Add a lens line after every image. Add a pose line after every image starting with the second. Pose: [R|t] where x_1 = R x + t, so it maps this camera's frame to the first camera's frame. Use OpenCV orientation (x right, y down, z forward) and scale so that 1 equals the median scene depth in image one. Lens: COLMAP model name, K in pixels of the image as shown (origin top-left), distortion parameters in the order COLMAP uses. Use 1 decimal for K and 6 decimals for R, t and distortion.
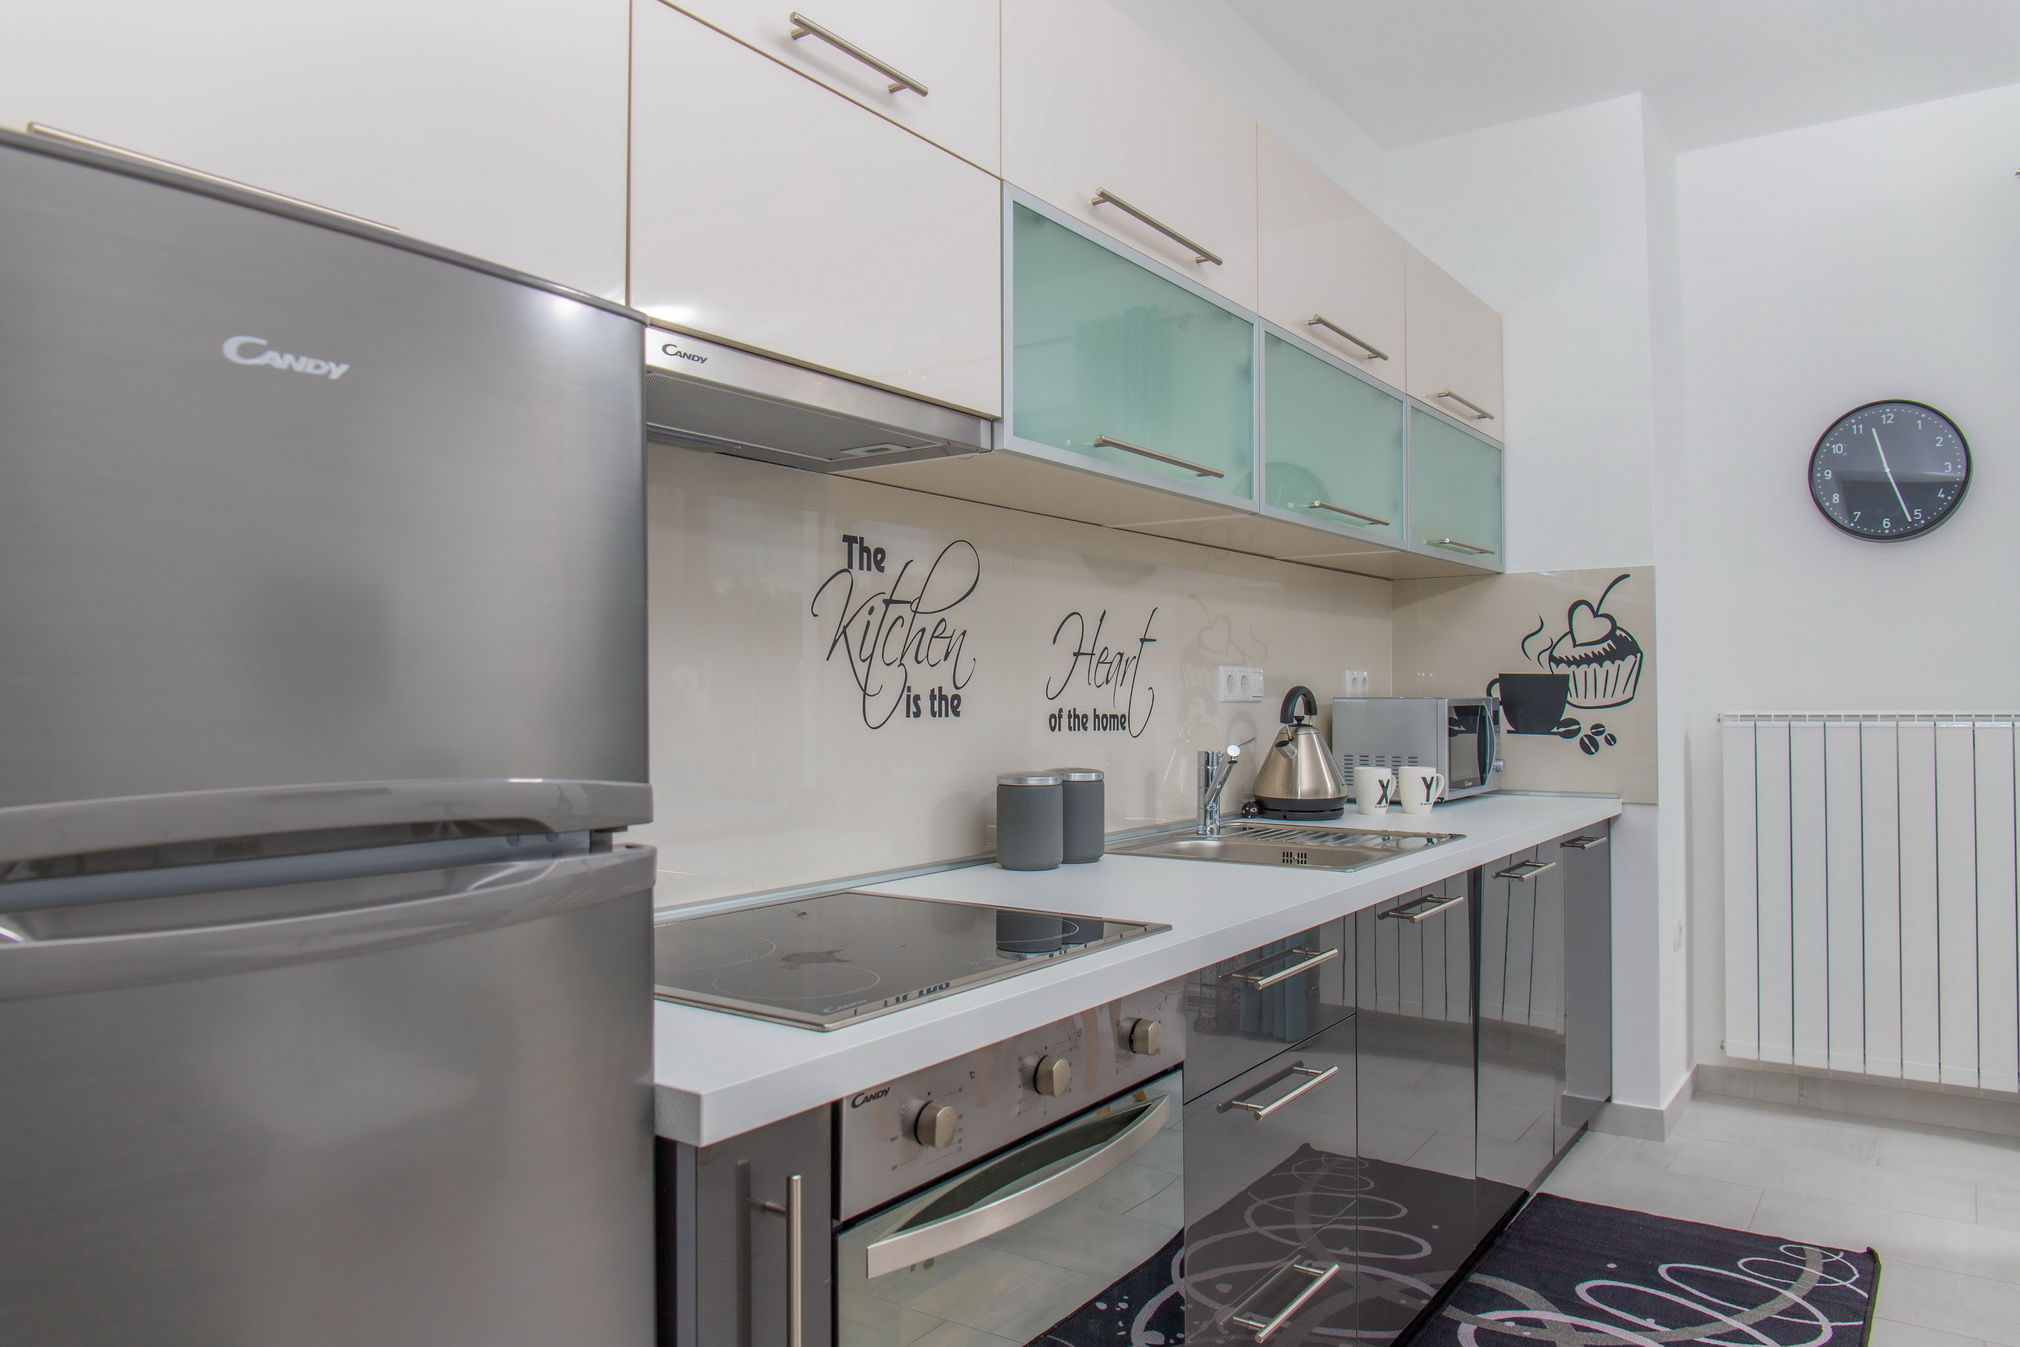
lens RADIAL K [[1359.6, 0, 979.1], [0, 1359.6, 682.8], [0, 0, 1]] dist [-0.028953, -0.001683]
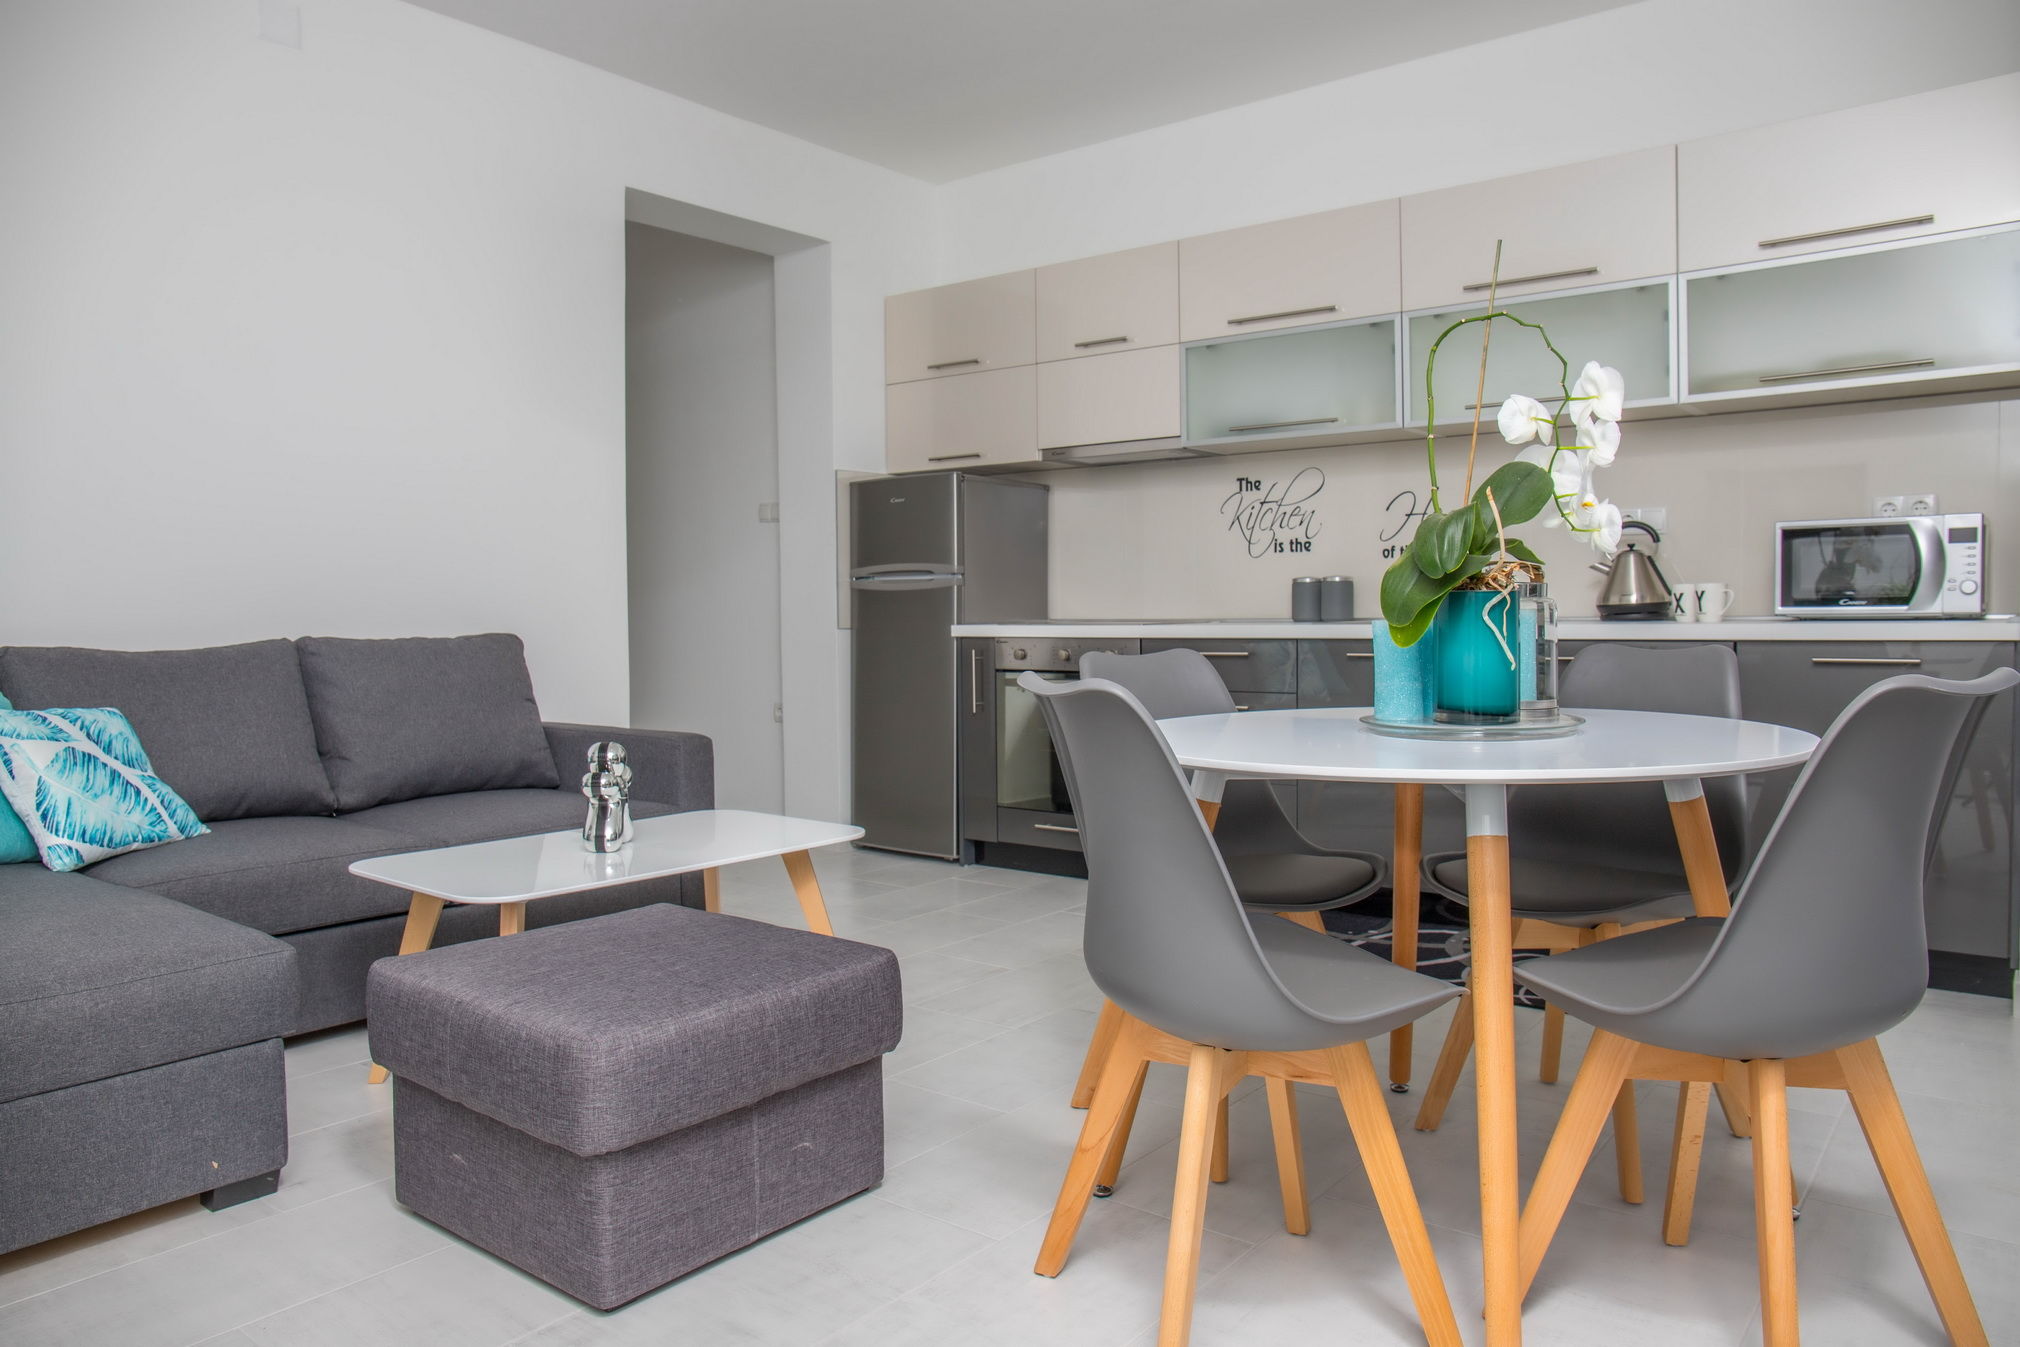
lens RADIAL K [[1373.7, 0, 1004.1], [0, 1373.7, 675.3], [0, 0, 1]] dist [-0.108433, 0.089428]
pose [[-0.047108, 0.049984, -0.997638, 1.788124], [0.019326, 0.998606, 0.049120, 0.086658], [0.998703, -0.016966, -0.048008, 0.521174]]
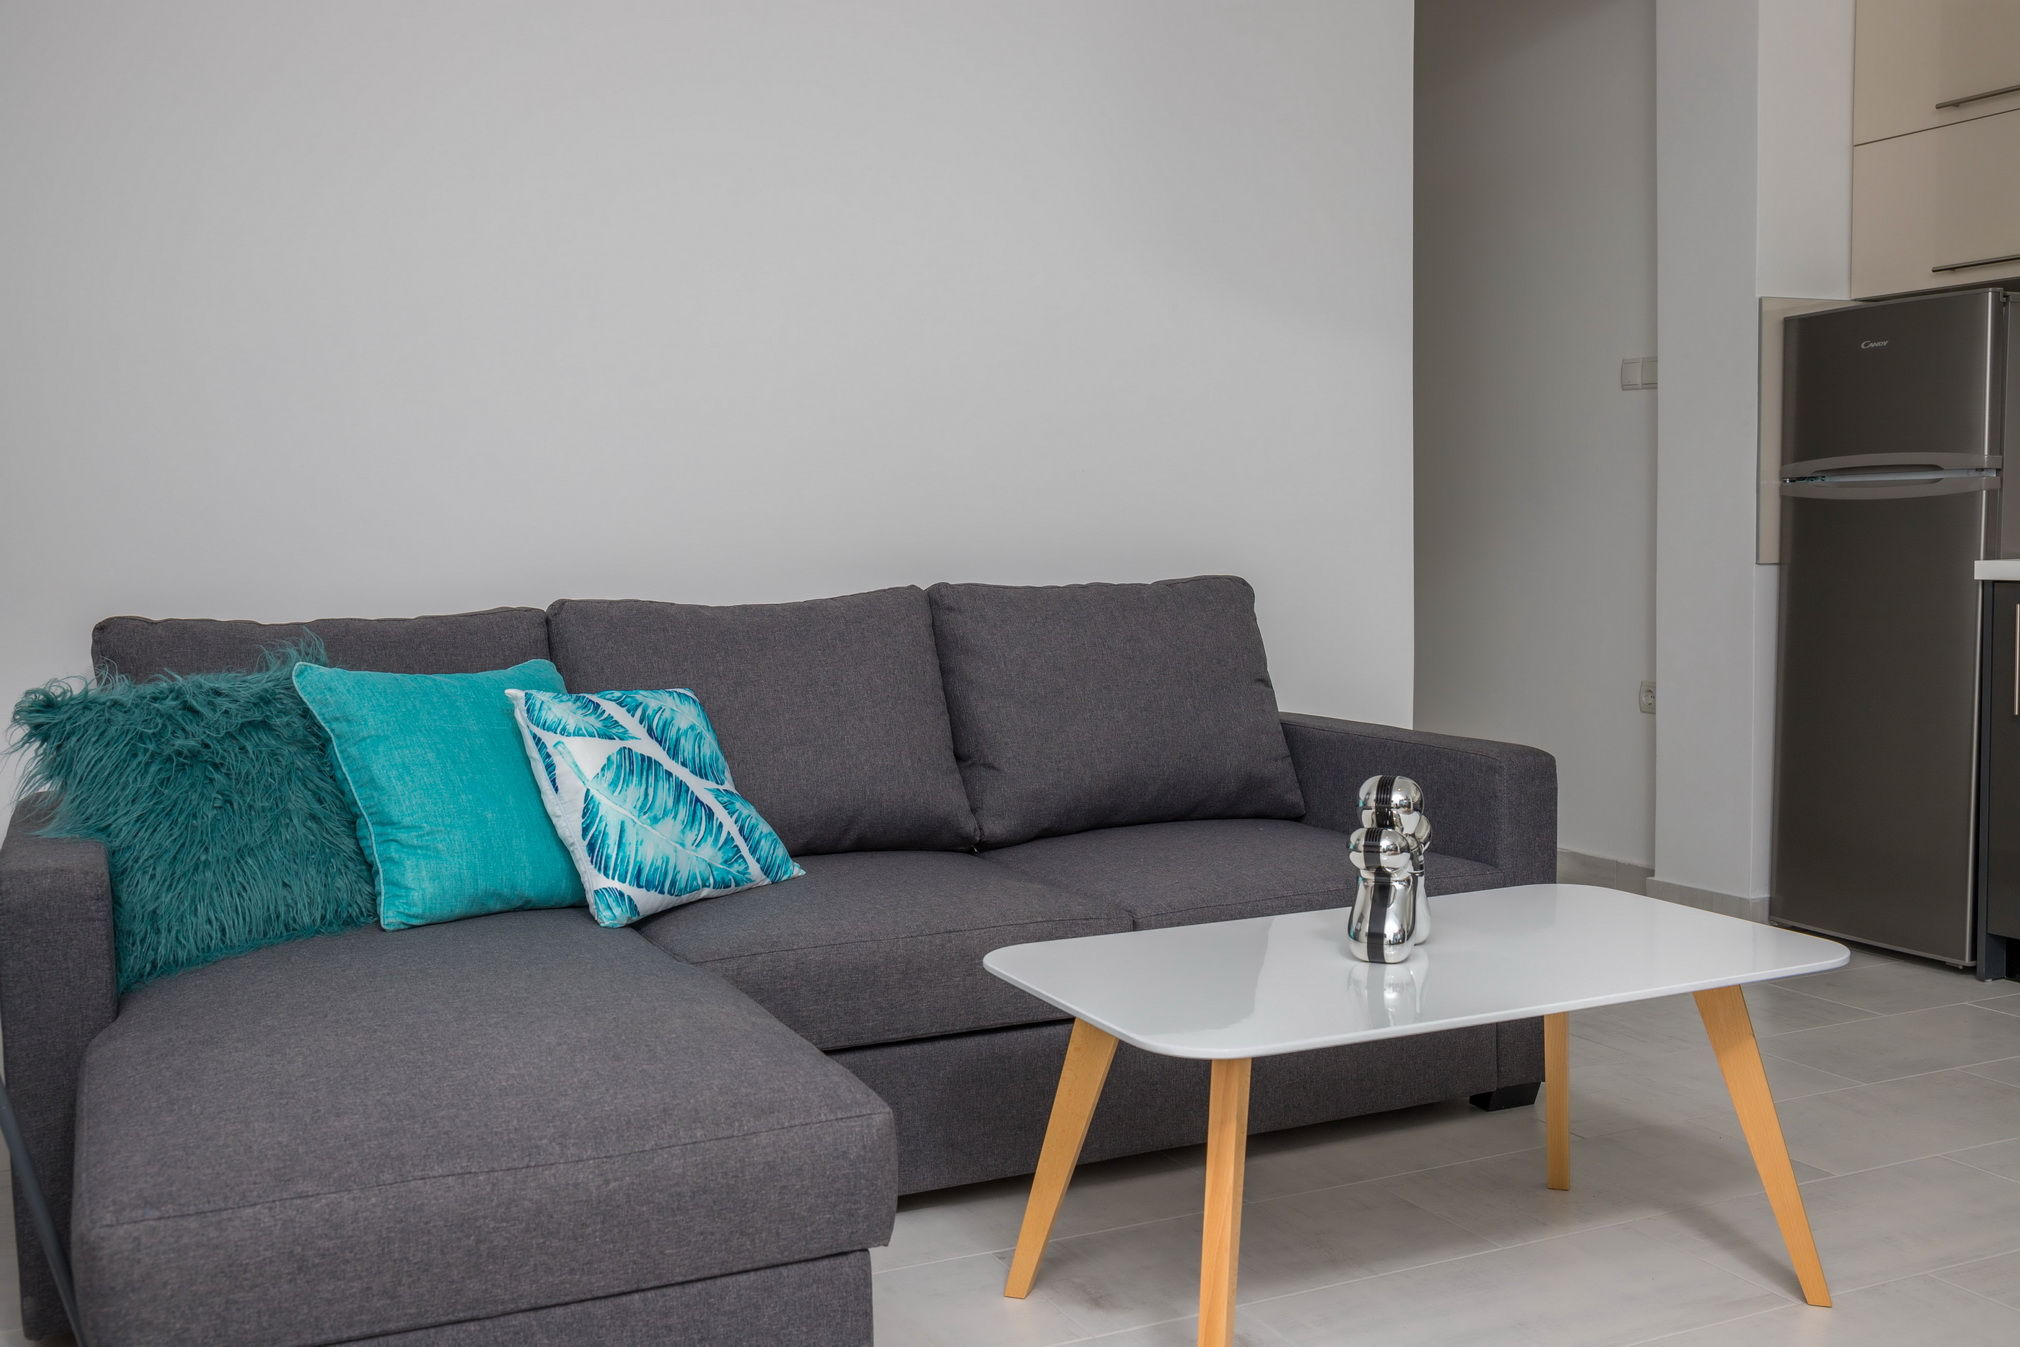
lens RADIAL K [[1935.1, 0, 1010.0], [0, 1935.1, 673.5], [0, 0, 1]] dist [-0.057061, 0.130937]
pose [[-0.487819, 0.076154, -0.869616, 1.595134], [0.028131, 0.997041, 0.071533, 0.068741], [0.872491, 0.010432, -0.488519, 0.438004]]
